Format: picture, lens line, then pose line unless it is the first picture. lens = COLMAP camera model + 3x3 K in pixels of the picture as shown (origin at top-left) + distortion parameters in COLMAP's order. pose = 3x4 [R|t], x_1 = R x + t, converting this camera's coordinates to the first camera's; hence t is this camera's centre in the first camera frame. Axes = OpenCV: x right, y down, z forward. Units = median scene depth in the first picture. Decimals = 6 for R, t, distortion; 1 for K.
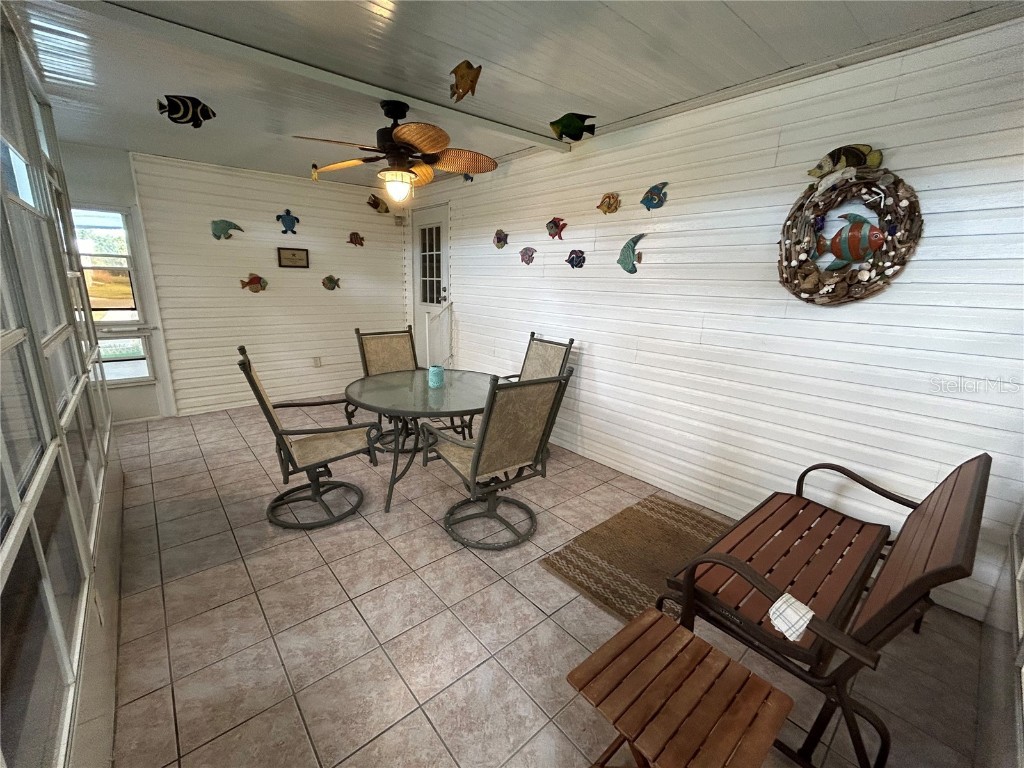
lens RADIAL K [[424.6, 0, 512.7], [0, 424.6, 383.7], [0, 0, 1]] dist [-0.000308, -0.000097]
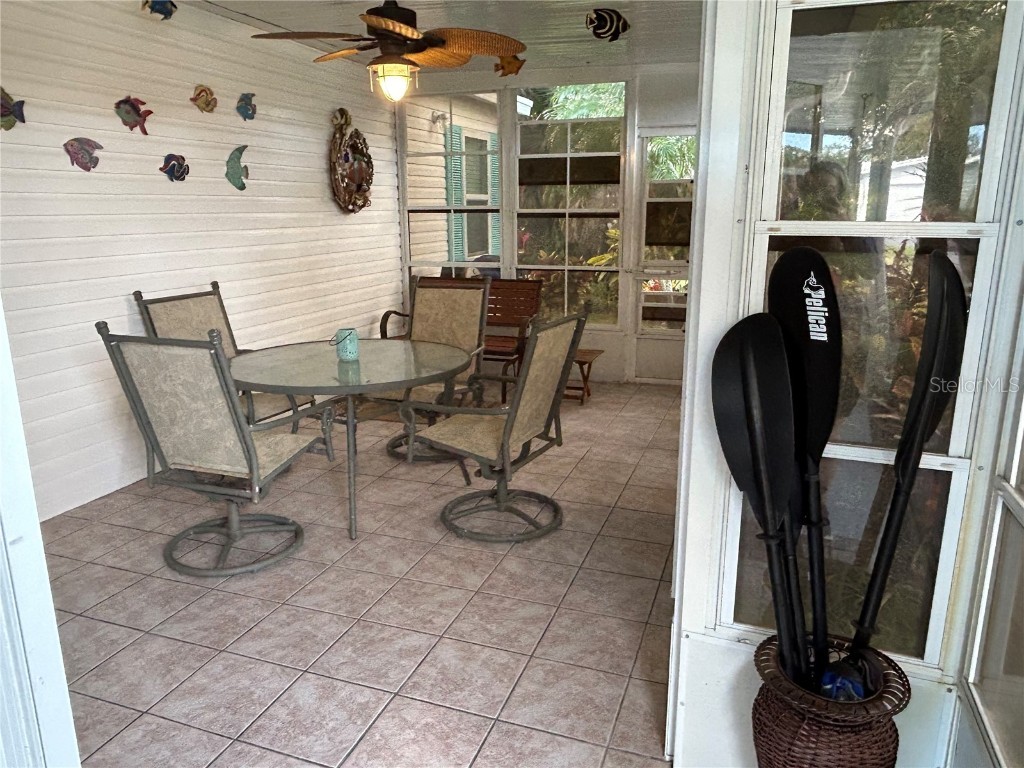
lens RADIAL K [[725.8, 0, 513.9], [0, 725.8, 382.8], [0, 0, 1]] dist [0.002097, 0.003929]
pose [[-0.486059, -0.226144, 0.844160, -1.277626], [0.204632, 0.909635, 0.361510, -0.316005], [-0.849631, 0.348457, -0.395860, 1.220192]]
